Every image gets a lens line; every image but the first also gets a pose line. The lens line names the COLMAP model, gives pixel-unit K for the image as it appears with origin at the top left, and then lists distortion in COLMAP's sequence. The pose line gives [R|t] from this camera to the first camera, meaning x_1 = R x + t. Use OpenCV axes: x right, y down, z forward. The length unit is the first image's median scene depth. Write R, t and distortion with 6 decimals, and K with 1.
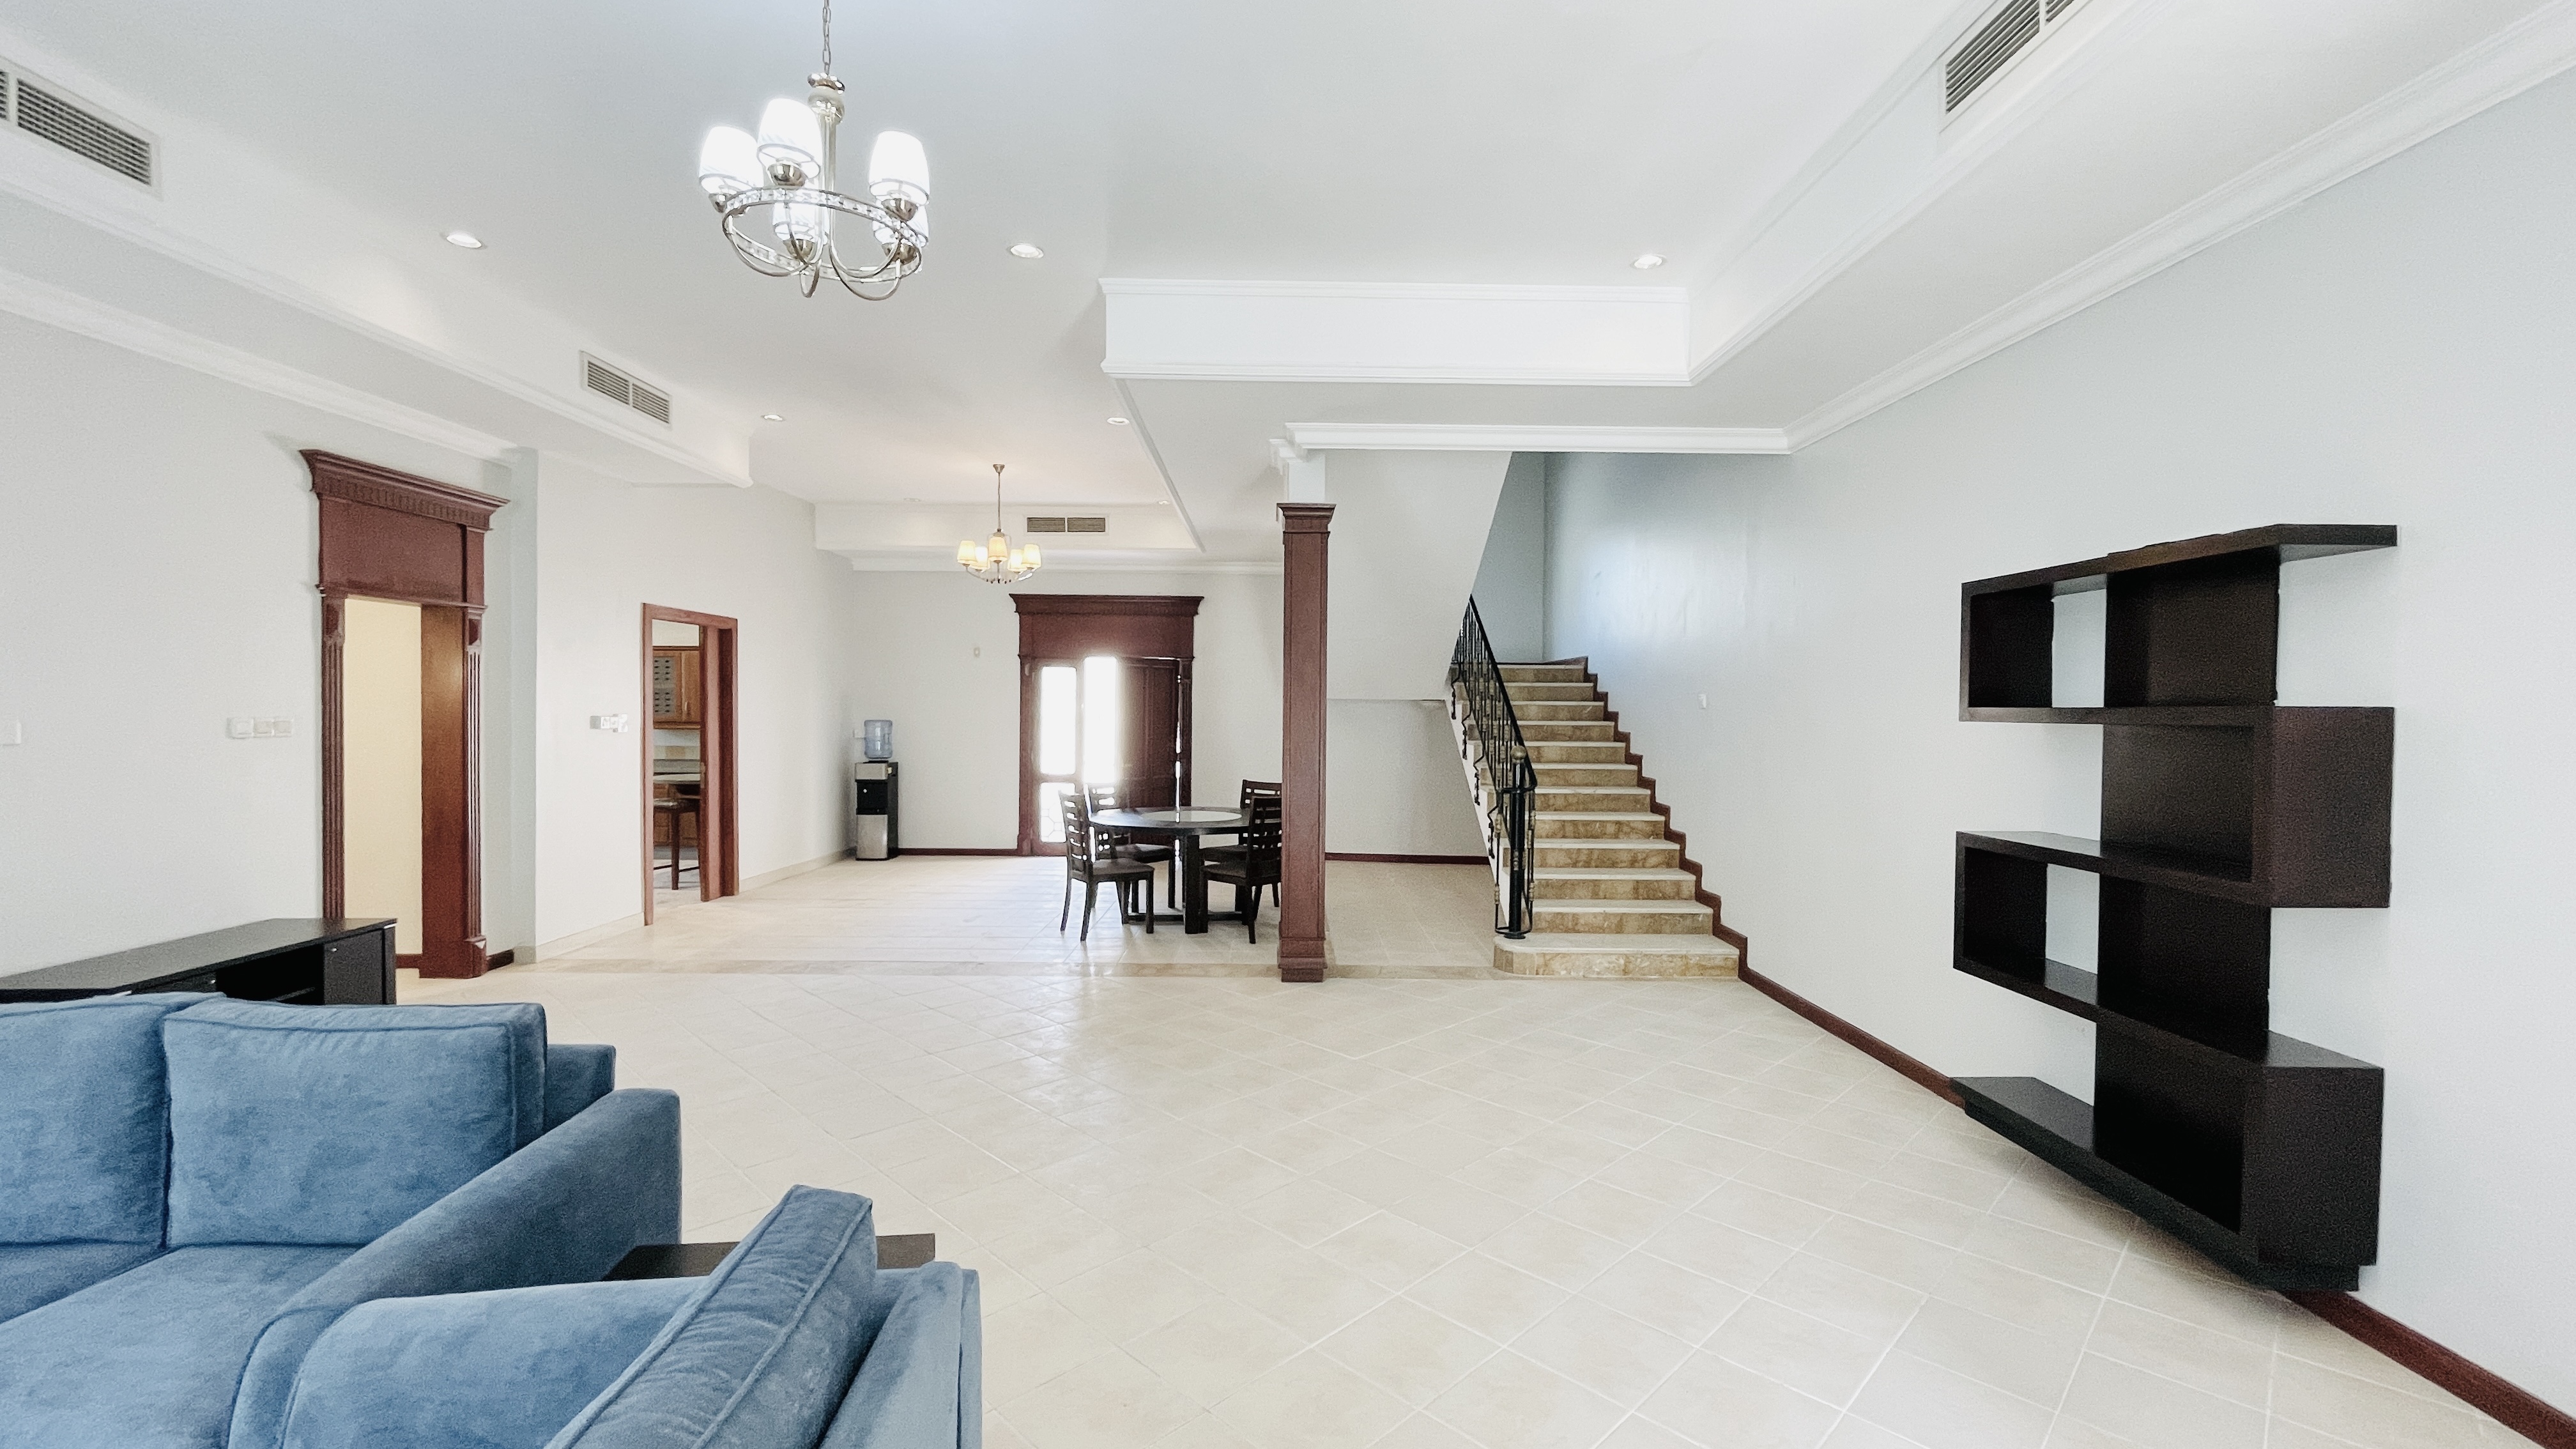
lens RADIAL K [[1047.5, 0, 1288.0], [0, 1047.5, 724.5], [0, 0, 1]] dist [-0.001177, -0.000244]
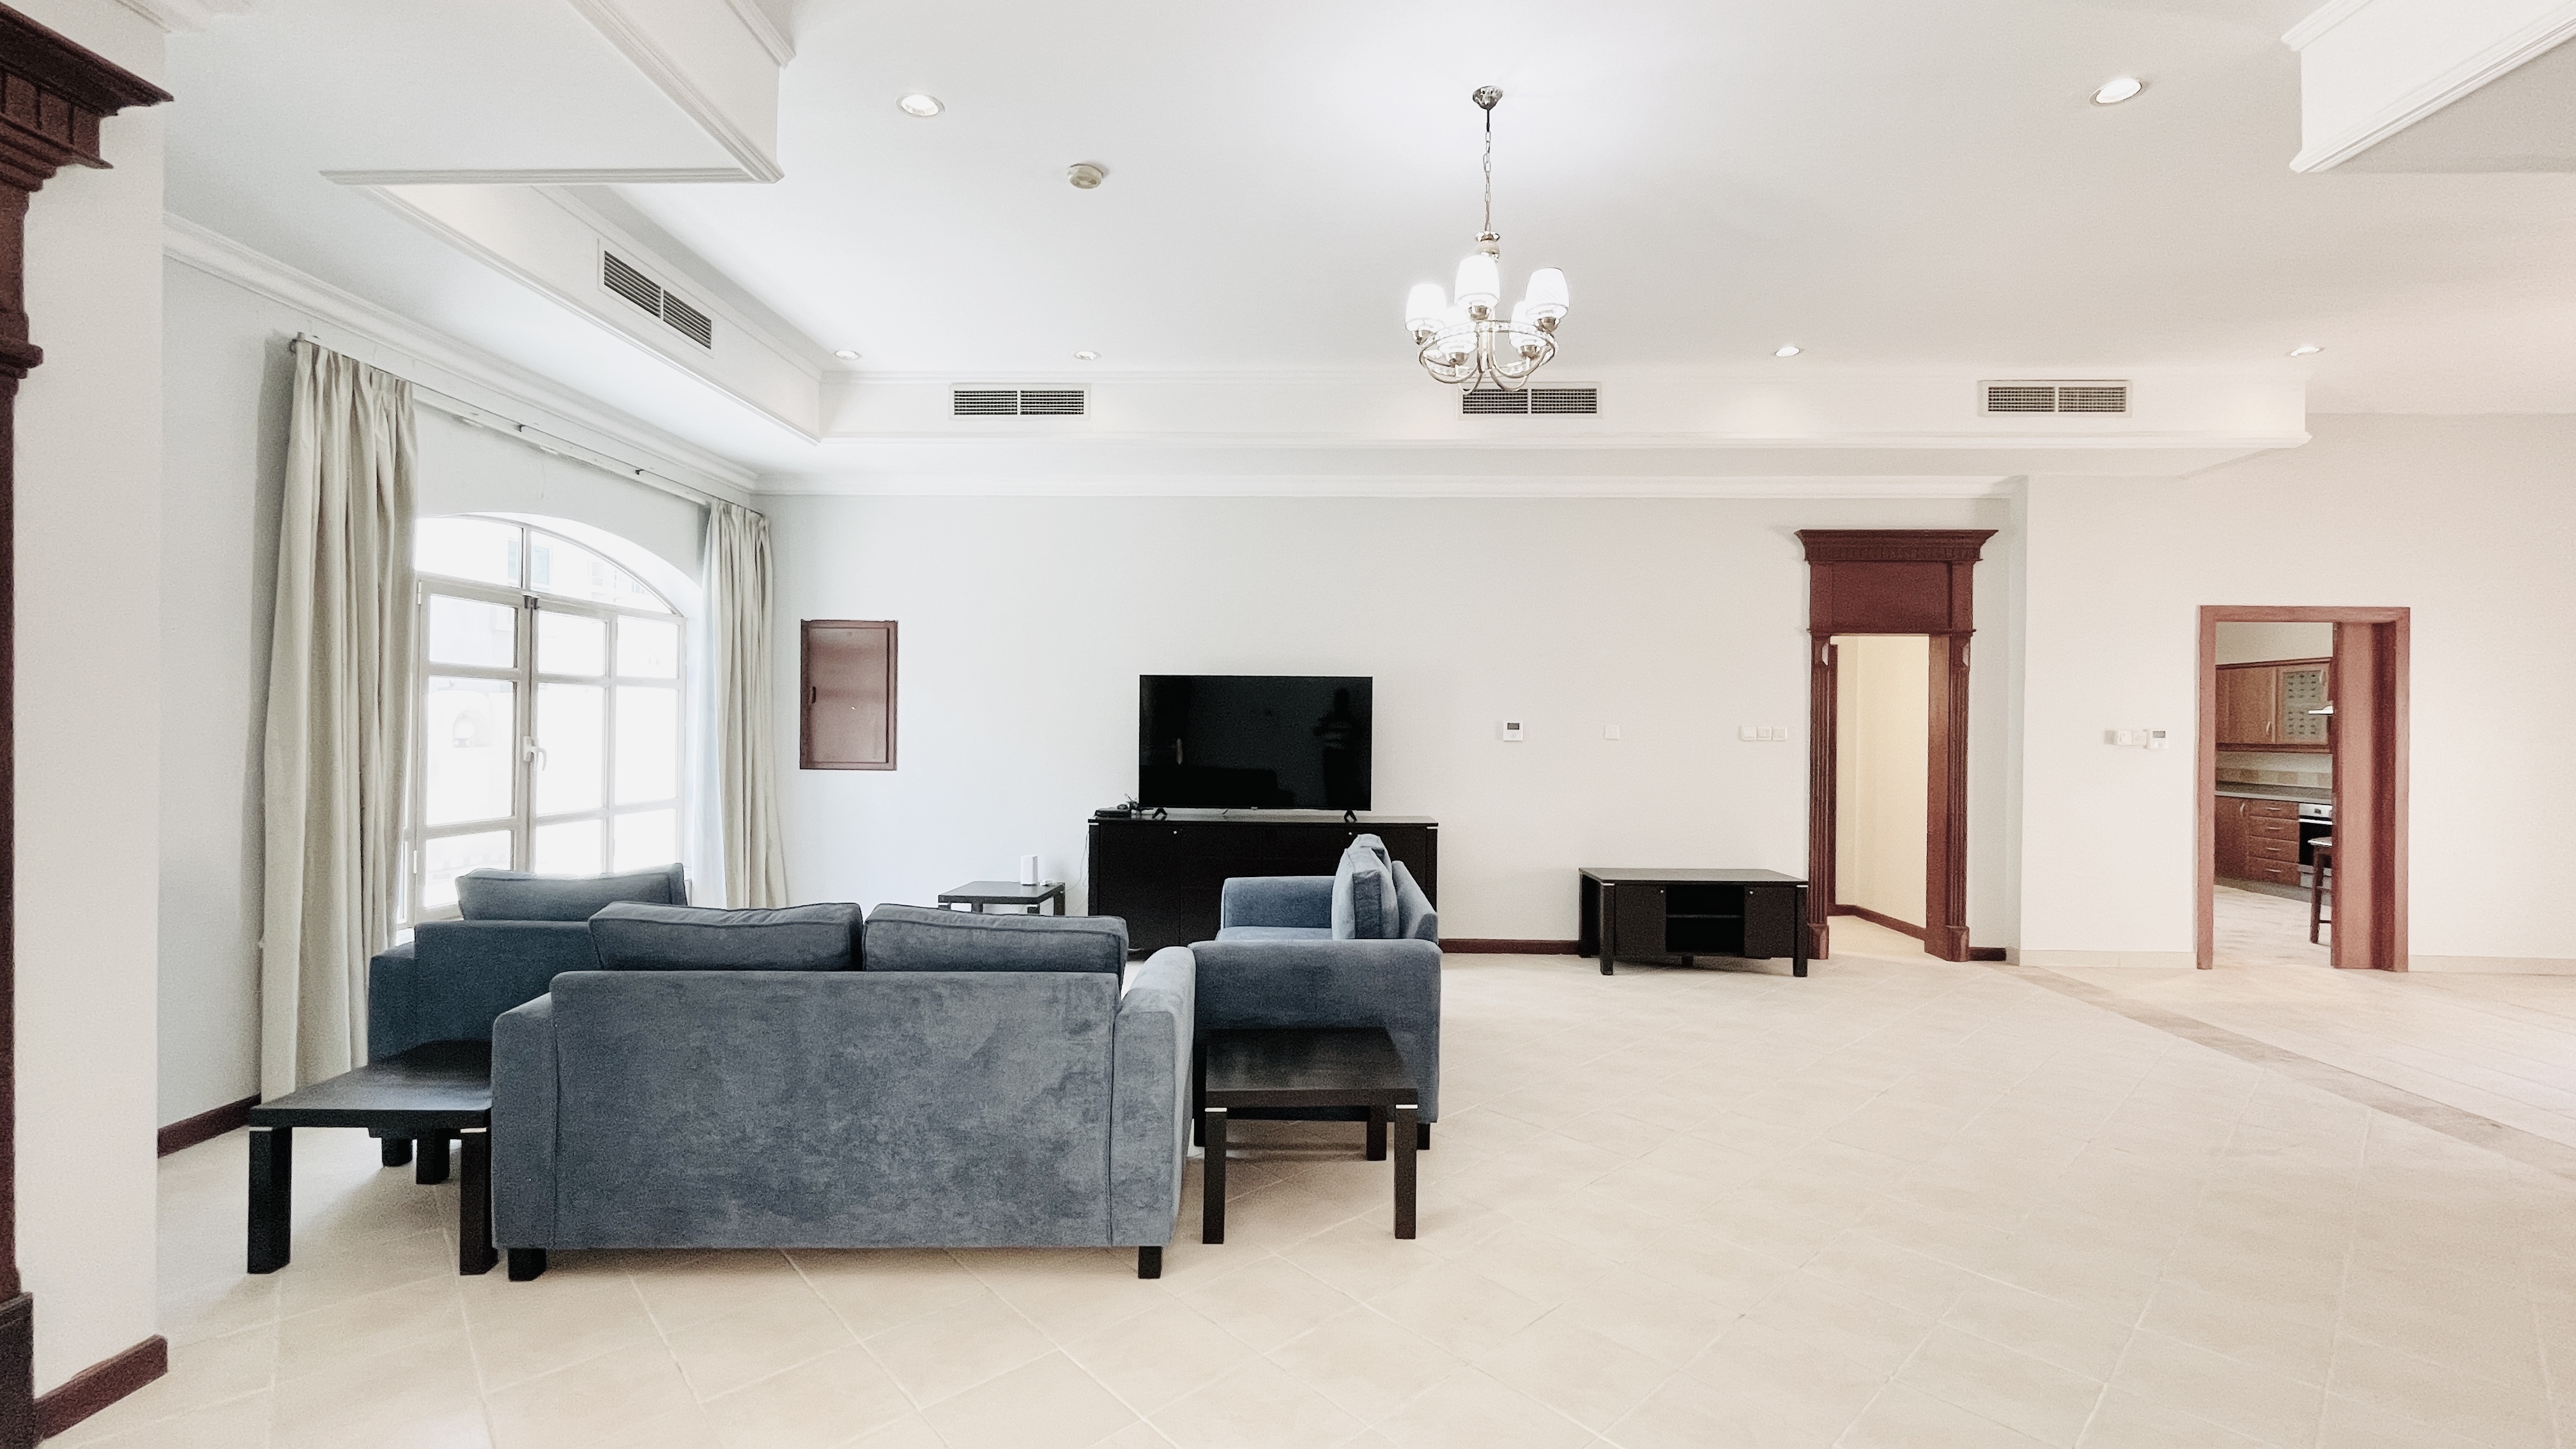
lens RADIAL K [[1047.5, 0, 1288.0], [0, 1047.5, 724.5], [0, 0, 1]] dist [-0.001177, -0.000244]
pose [[-0.050552, -0.006831, -0.998698, 0.267412], [-0.027638, 0.999603, -0.005438, 0.009503], [0.998339, 0.027328, -0.050721, 0.236094]]
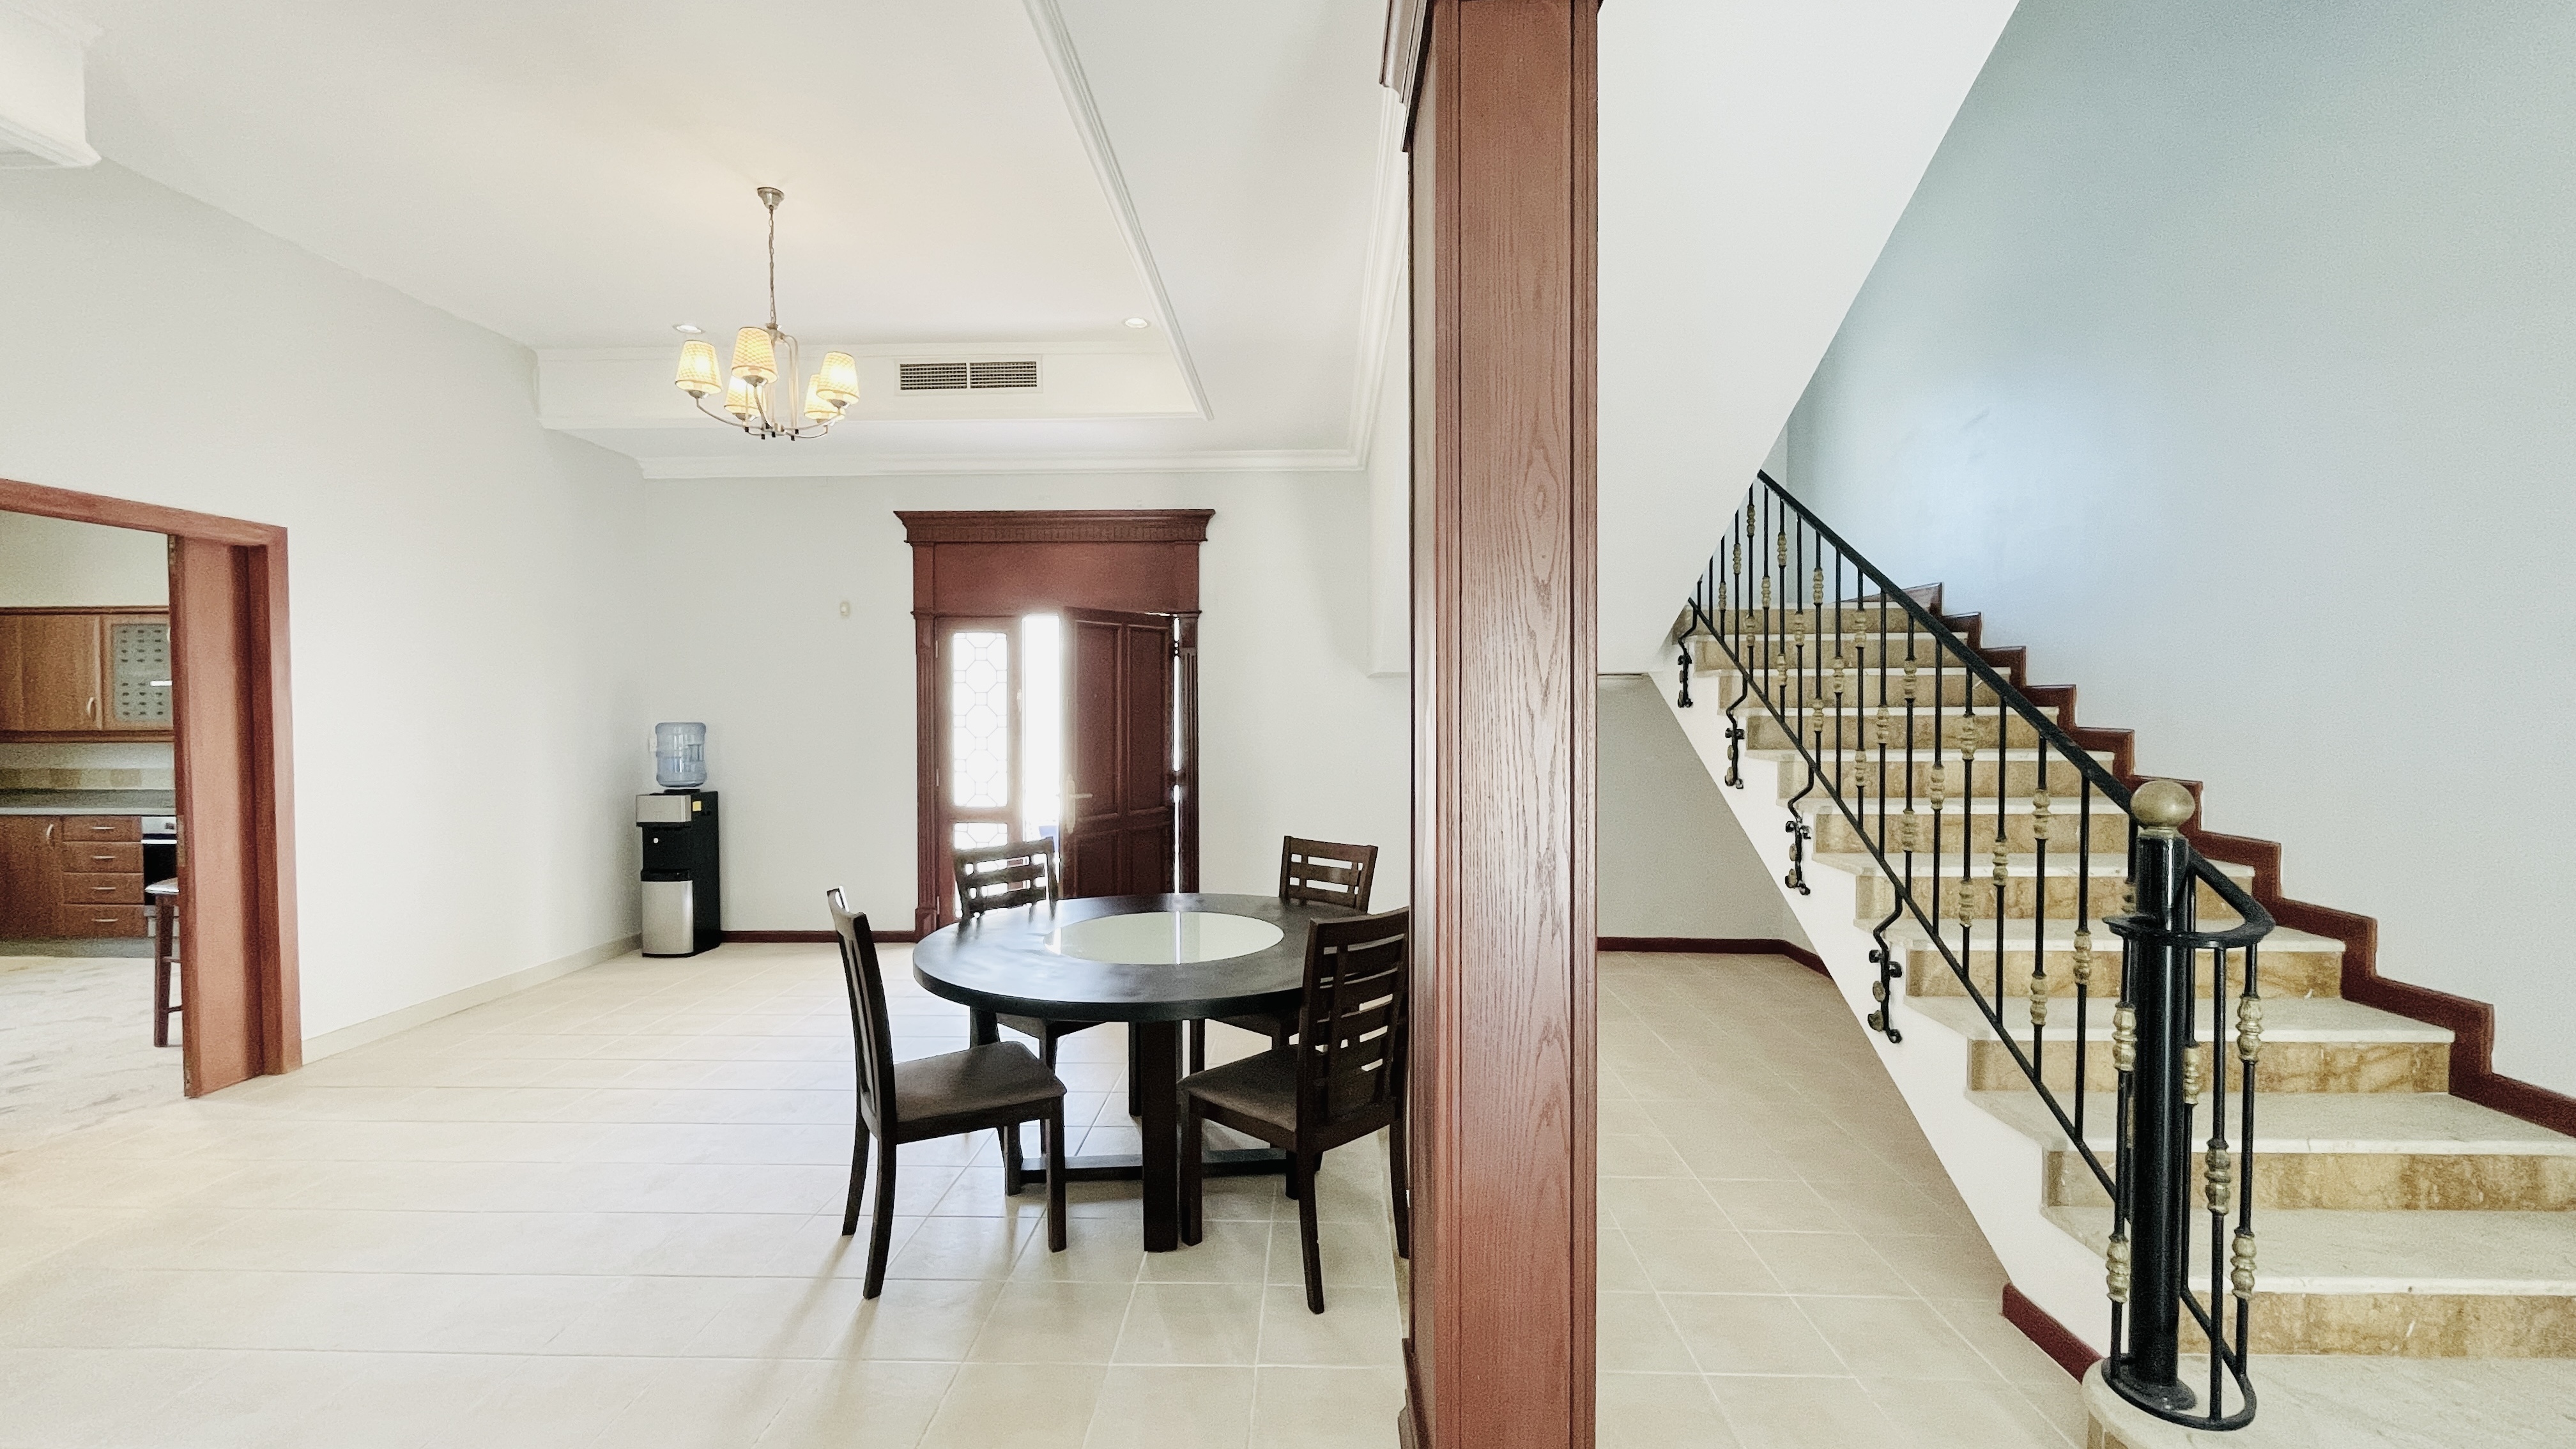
lens RADIAL K [[1047.5, 0, 1288.0], [0, 1047.5, 724.5], [0, 0, 1]] dist [-0.001177, -0.000244]
pose [[0.999221, -0.011525, -0.037743, -0.022457], [0.011613, 0.999930, 0.002094, -0.000580], [0.037717, -0.002530, 0.999285, 0.514366]]
